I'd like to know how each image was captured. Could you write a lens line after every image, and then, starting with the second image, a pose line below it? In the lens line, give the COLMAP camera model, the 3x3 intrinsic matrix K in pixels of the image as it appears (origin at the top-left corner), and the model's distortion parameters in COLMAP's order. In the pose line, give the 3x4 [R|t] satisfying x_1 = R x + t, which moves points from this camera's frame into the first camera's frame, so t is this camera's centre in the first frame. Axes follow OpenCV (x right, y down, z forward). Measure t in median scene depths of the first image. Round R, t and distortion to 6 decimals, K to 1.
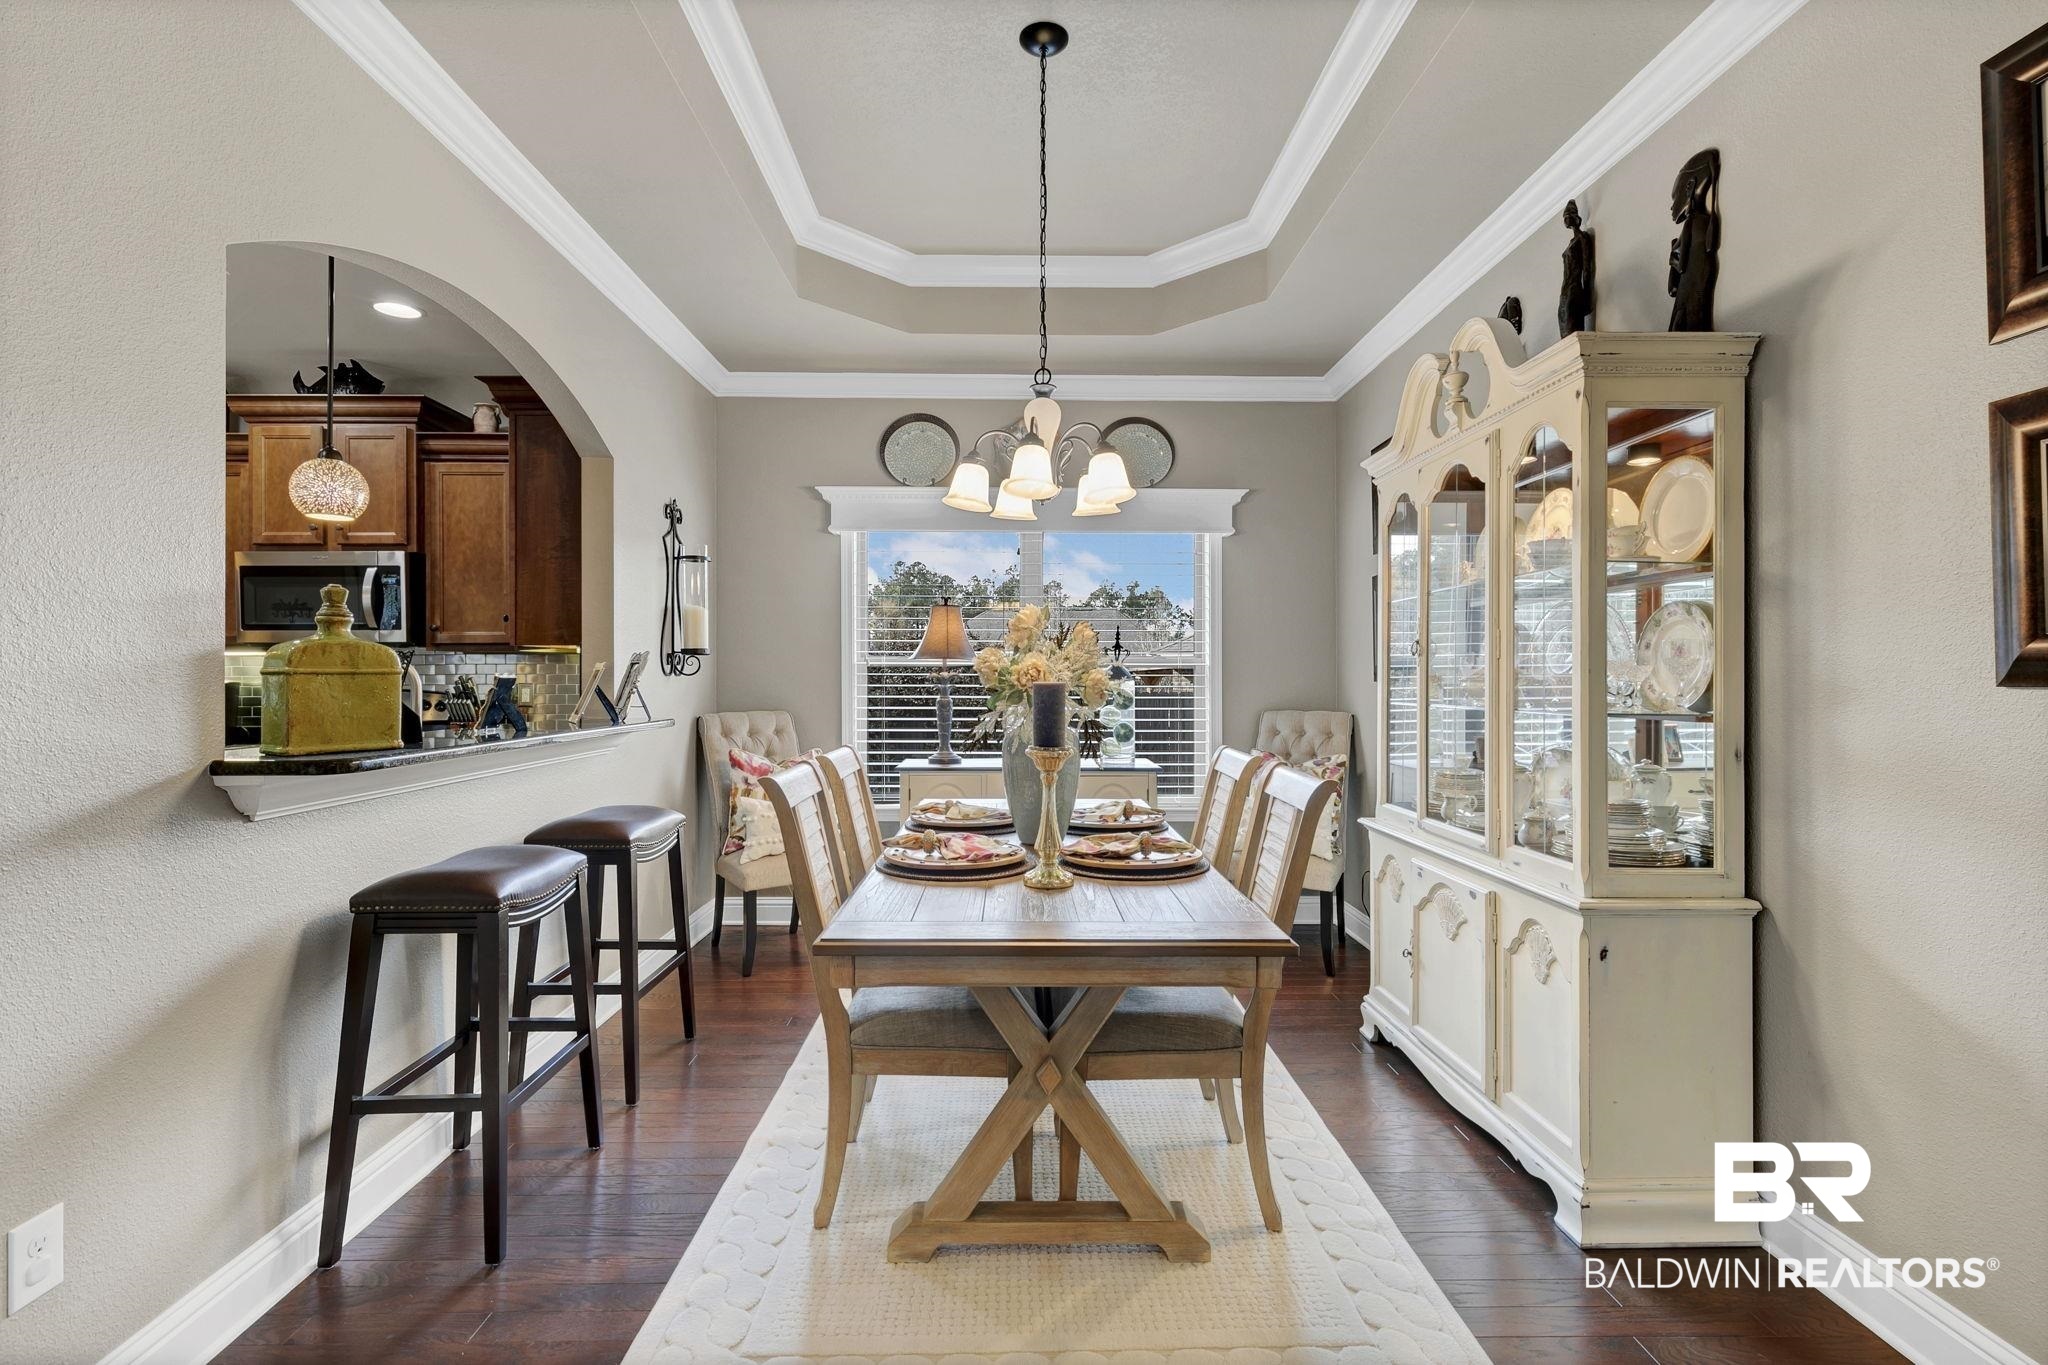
lens RADIAL K [[930.6, 0, 1016.9], [0, 930.6, 673.4], [0, 0, 1]] dist [0.001715, -0.002624]
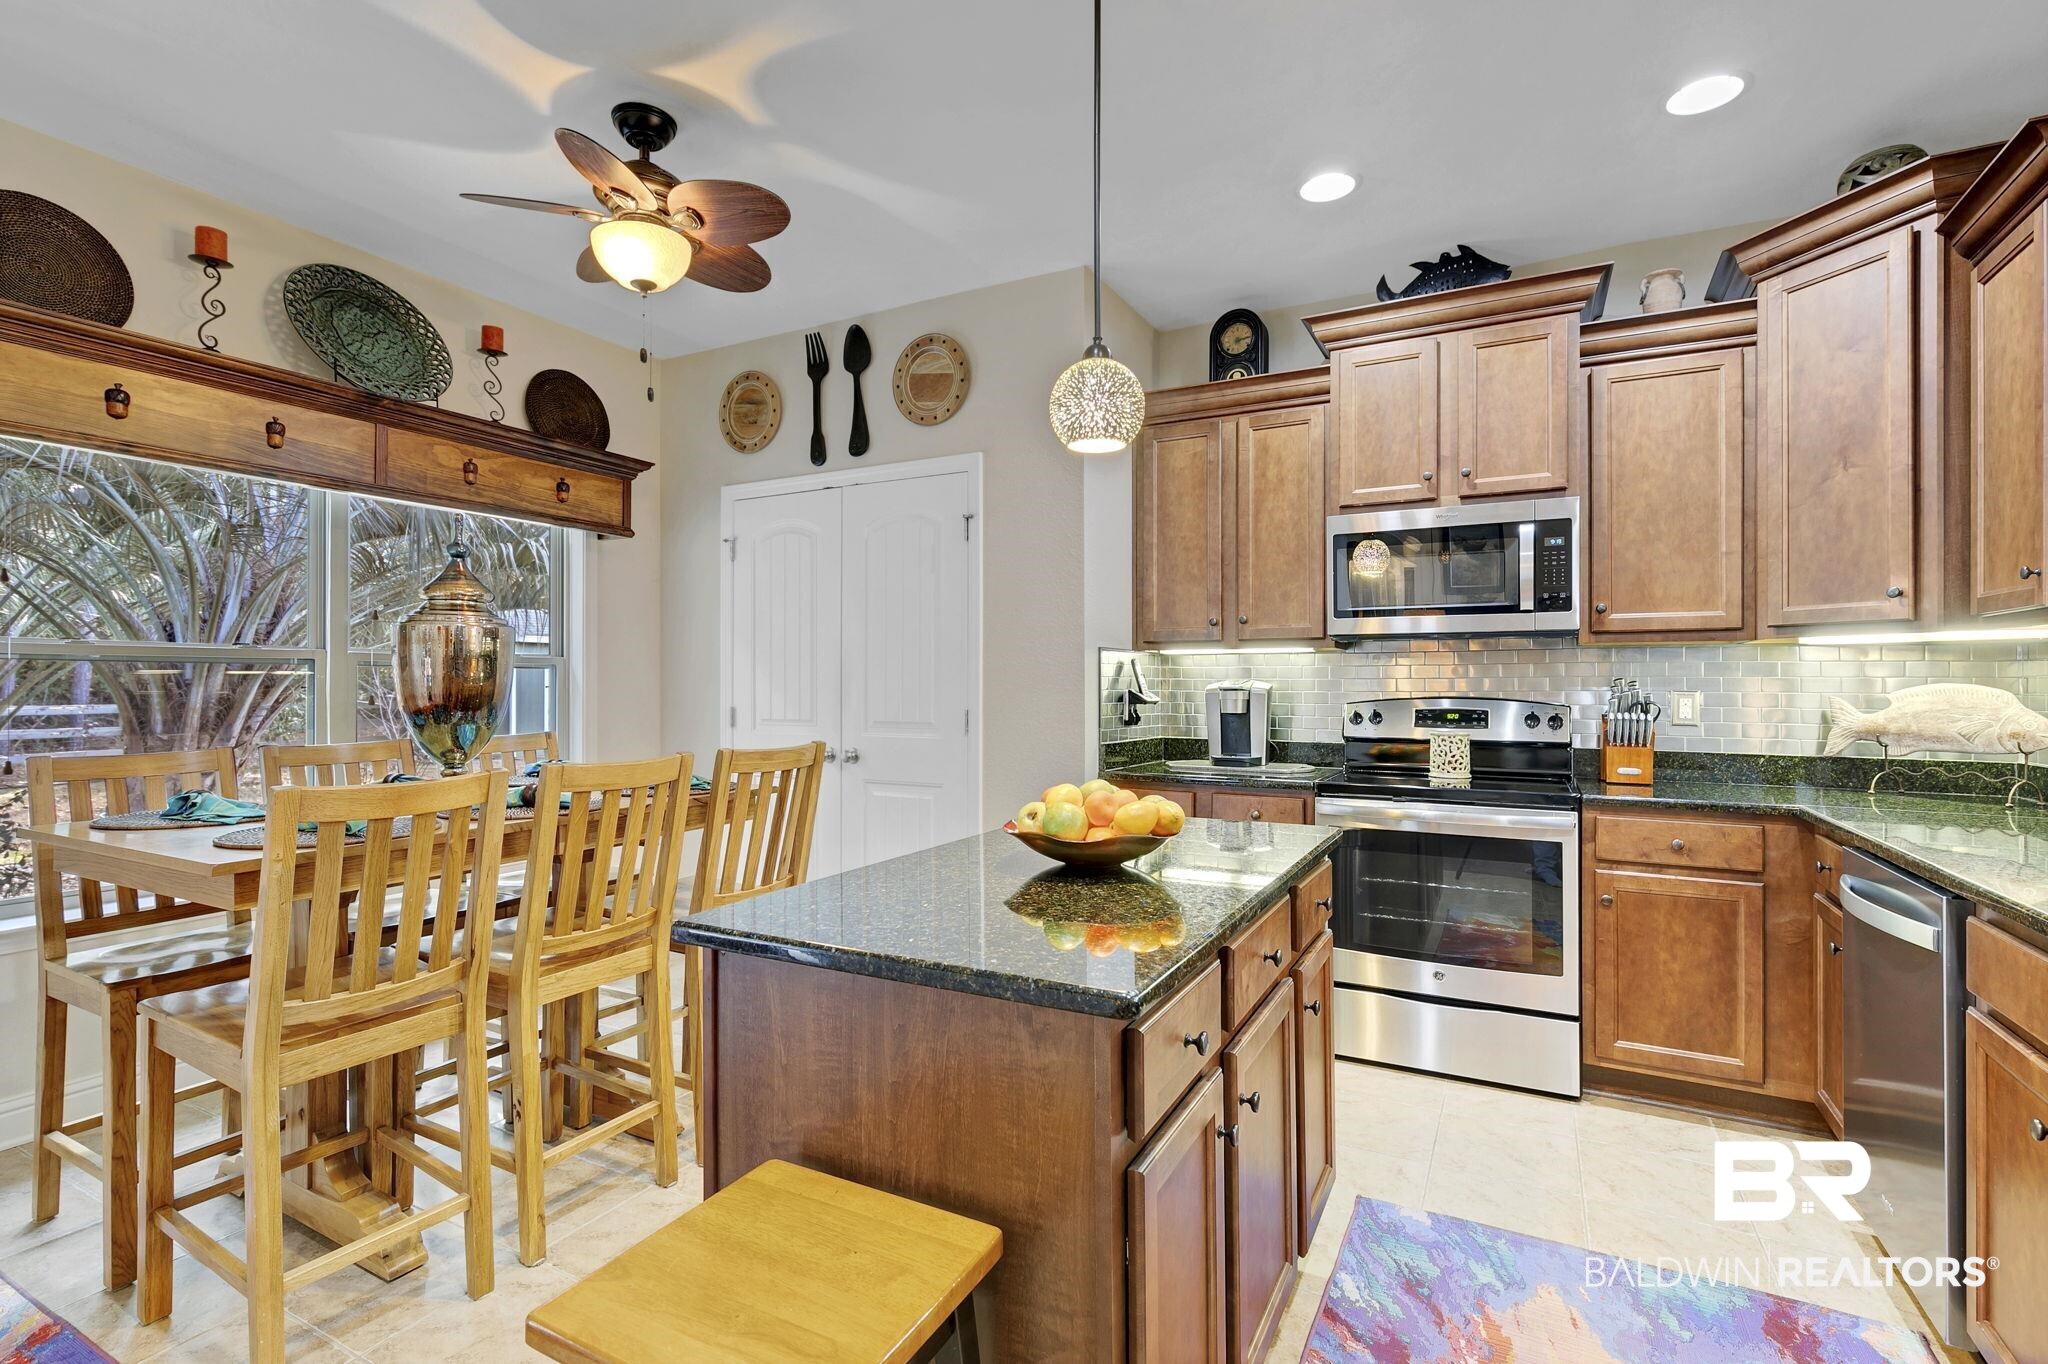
lens RADIAL K [[930.6, 0, 1015.8], [0, 930.6, 677.5], [0, 0, 1]] dist [0.001715, -0.002624]
pose [[0.867132, 0.002821, -0.498070, -1.111452], [-0.001623, 0.999995, 0.002839, -0.000283], [0.498075, -0.001653, 0.867132, 0.335571]]
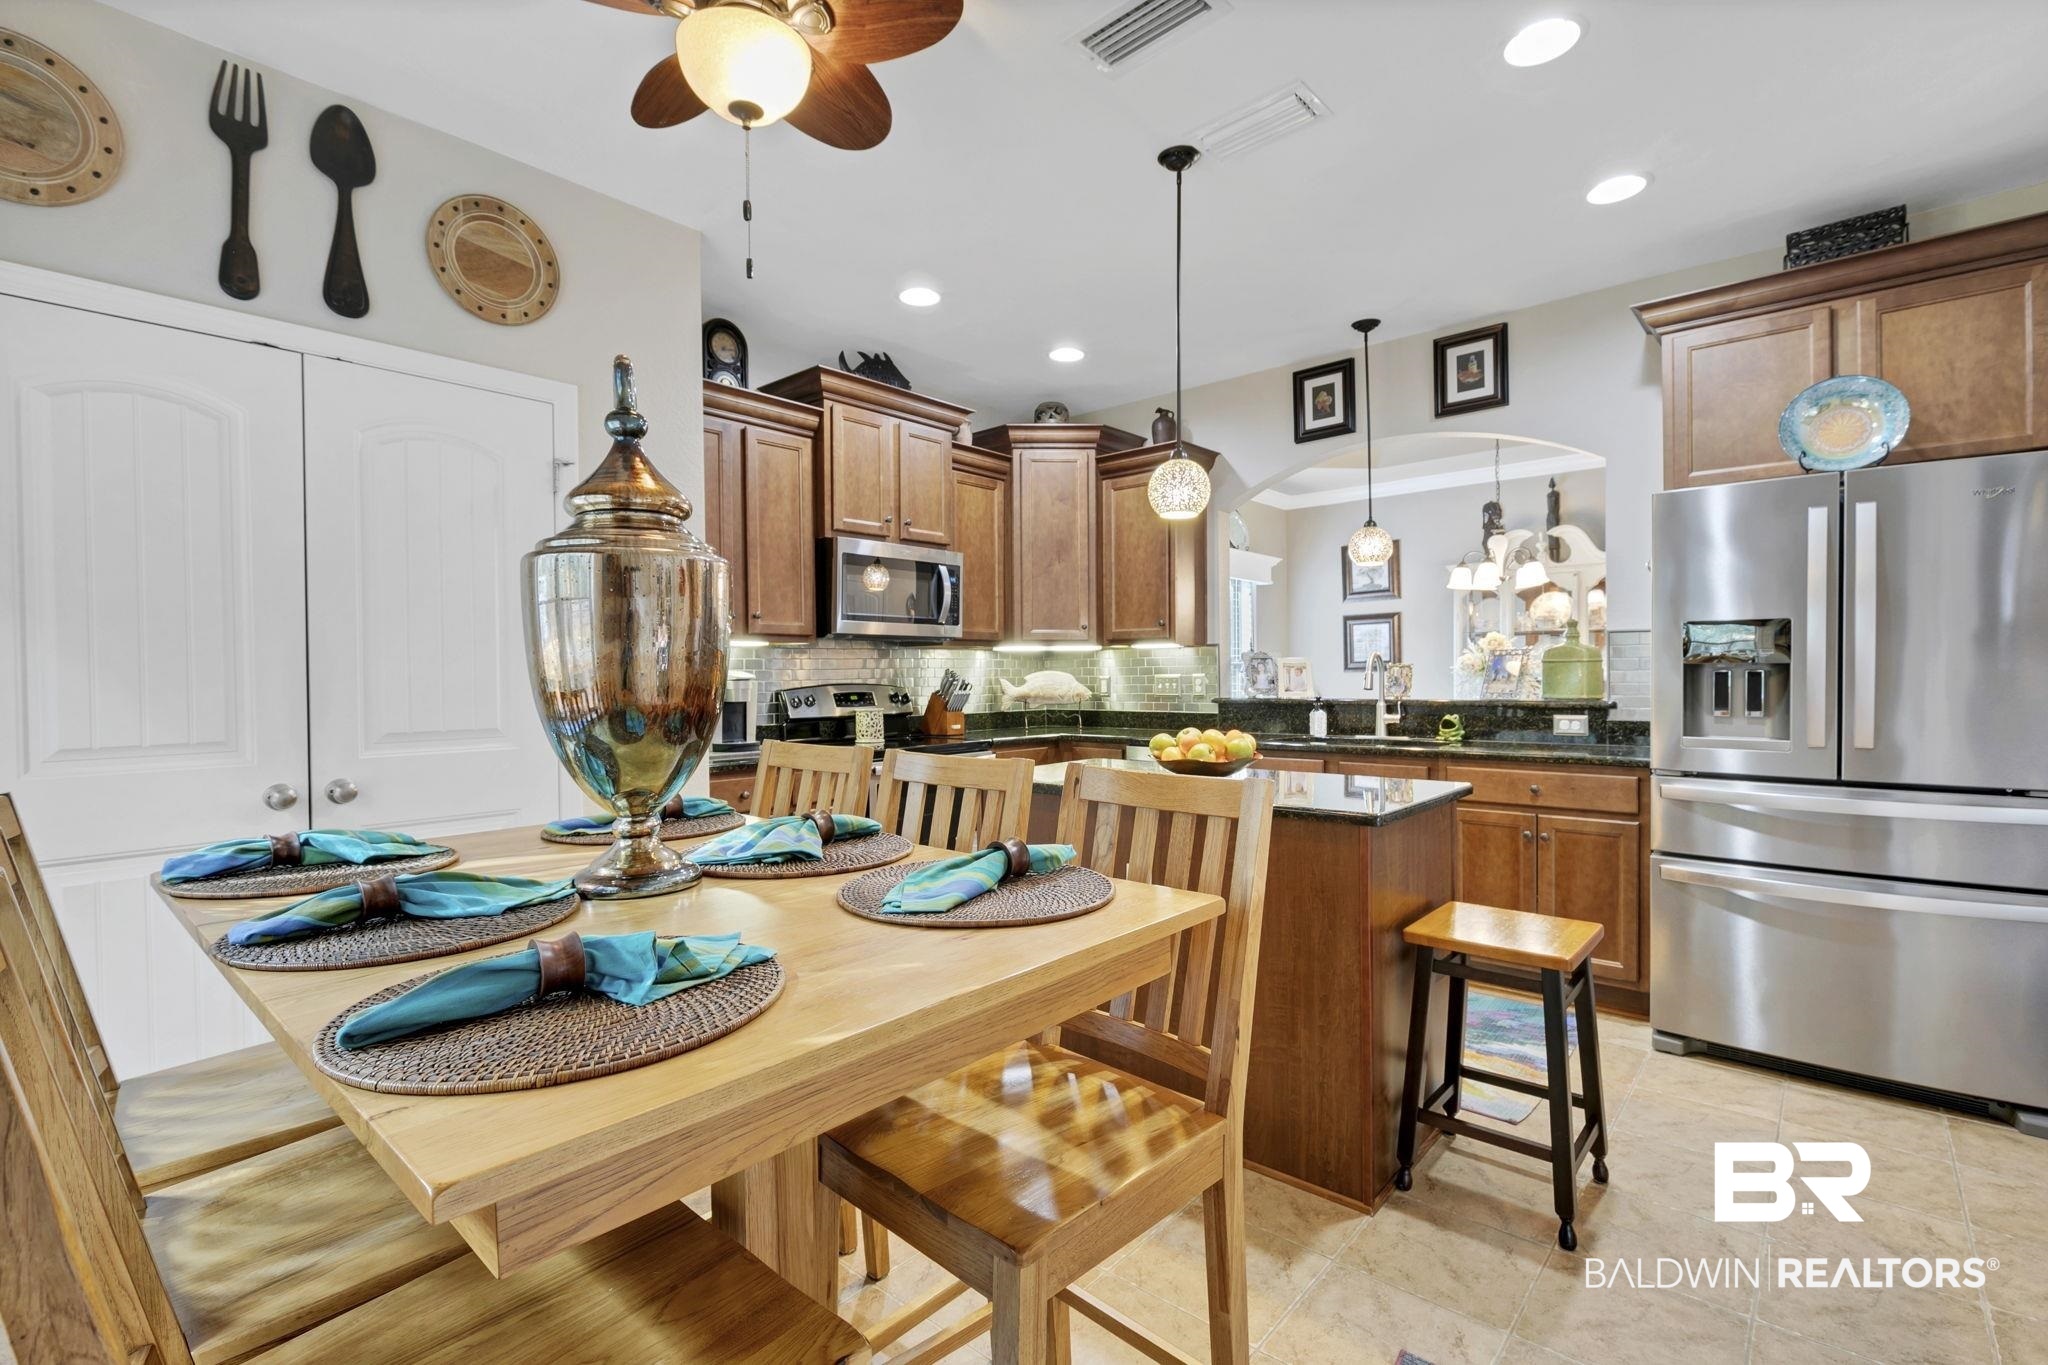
lens RADIAL K [[930.6, 0, 1041.0], [0, 930.6, 680.9], [0, 0, 1]] dist [0.001715, -0.002624]
pose [[0.675022, -0.007804, 0.737756, -2.282712], [0.002921, 0.999964, 0.007905, 0.012760], [-0.737792, -0.003181, 0.675021, 0.346652]]
